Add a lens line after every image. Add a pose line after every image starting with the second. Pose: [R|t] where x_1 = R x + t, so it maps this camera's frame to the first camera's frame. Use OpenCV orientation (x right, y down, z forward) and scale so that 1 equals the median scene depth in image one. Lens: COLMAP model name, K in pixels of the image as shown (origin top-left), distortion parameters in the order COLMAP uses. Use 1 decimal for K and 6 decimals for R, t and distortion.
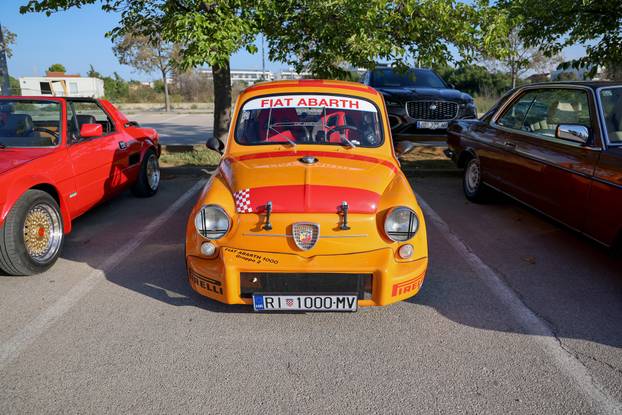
lens RADIAL K [[414.2, 0, 311.0], [0, 414.2, 207.5], [0, 0, 1]] dist [-0.093457, 0.064296]
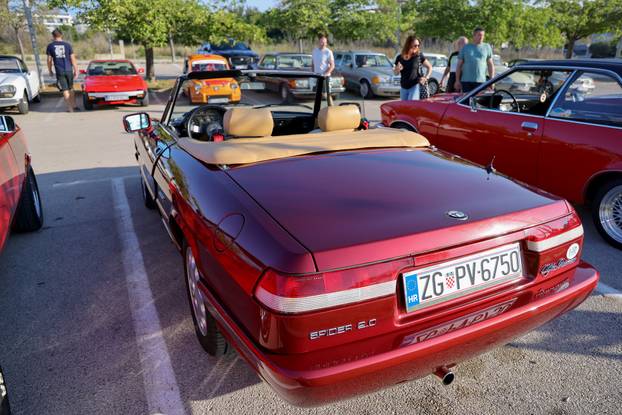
lens RADIAL K [[414.2, 0, 311.0], [0, 414.2, 207.5], [0, 0, 1]] dist [-0.093457, 0.064296]
pose [[0.912393, -0.141388, 0.384121, -0.781911], [0.092222, 0.985325, 0.143629, 0.634408], [-0.398791, -0.095621, 0.912043, -3.017710]]
